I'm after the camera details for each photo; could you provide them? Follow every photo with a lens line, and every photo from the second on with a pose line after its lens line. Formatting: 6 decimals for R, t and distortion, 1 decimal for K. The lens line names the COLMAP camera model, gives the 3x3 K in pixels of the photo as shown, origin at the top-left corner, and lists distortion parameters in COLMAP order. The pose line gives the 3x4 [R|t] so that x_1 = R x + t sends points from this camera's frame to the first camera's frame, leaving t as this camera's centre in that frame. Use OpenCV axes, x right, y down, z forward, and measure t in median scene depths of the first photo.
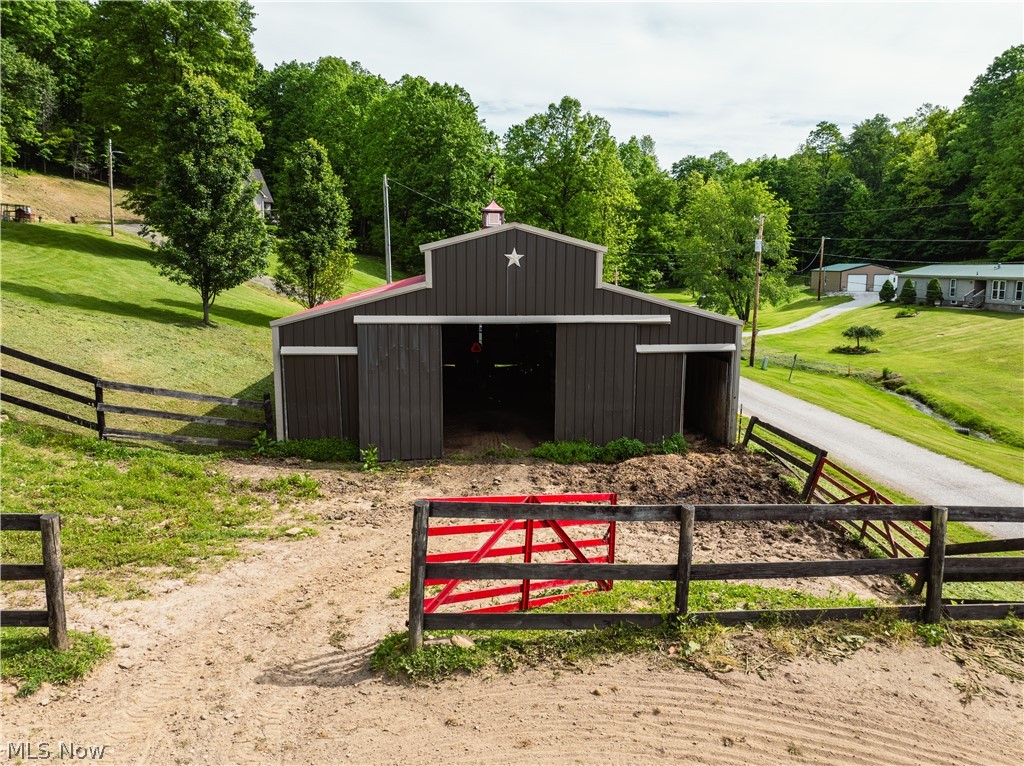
lens RADIAL K [[720.2, 0, 514.7], [0, 720.2, 381.4], [0, 0, 1]] dist [-0.043151, 0.012774]
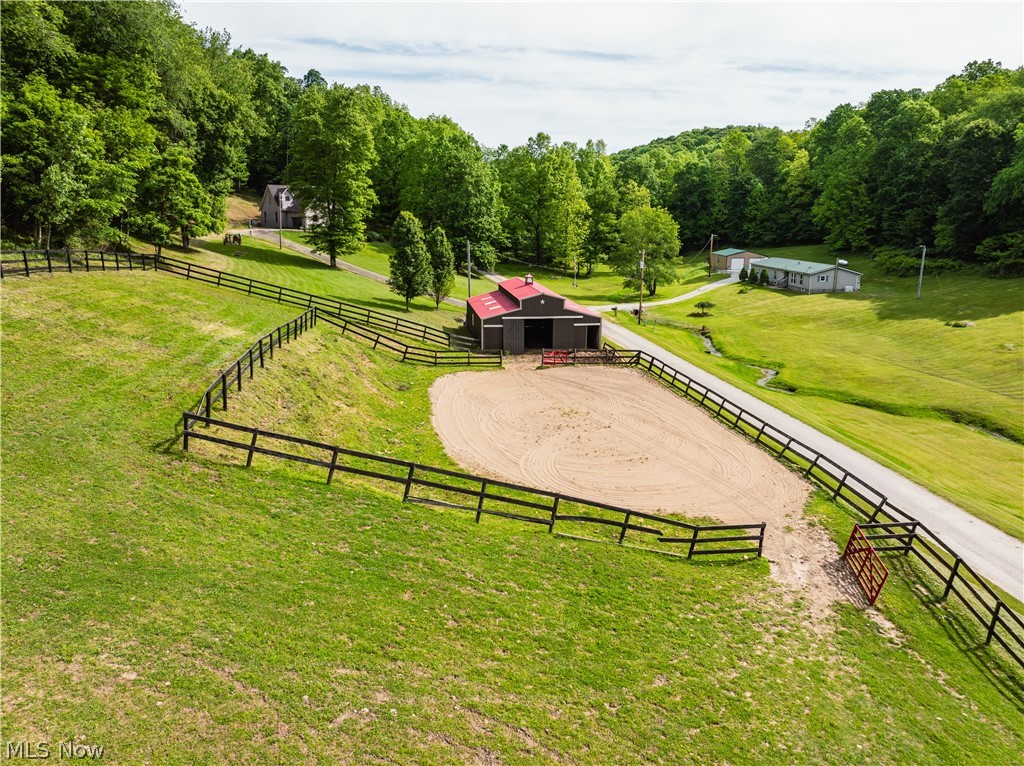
lens RADIAL K [[720.2, 0, 514.7], [0, 720.2, 381.4], [0, 0, 1]] dist [-0.043151, 0.012774]
pose [[0.998733, -0.009968, 0.049328, -0.061478], [0.006468, 0.997483, 0.070611, -0.003103], [-0.049907, -0.070202, 0.996284, -0.511984]]
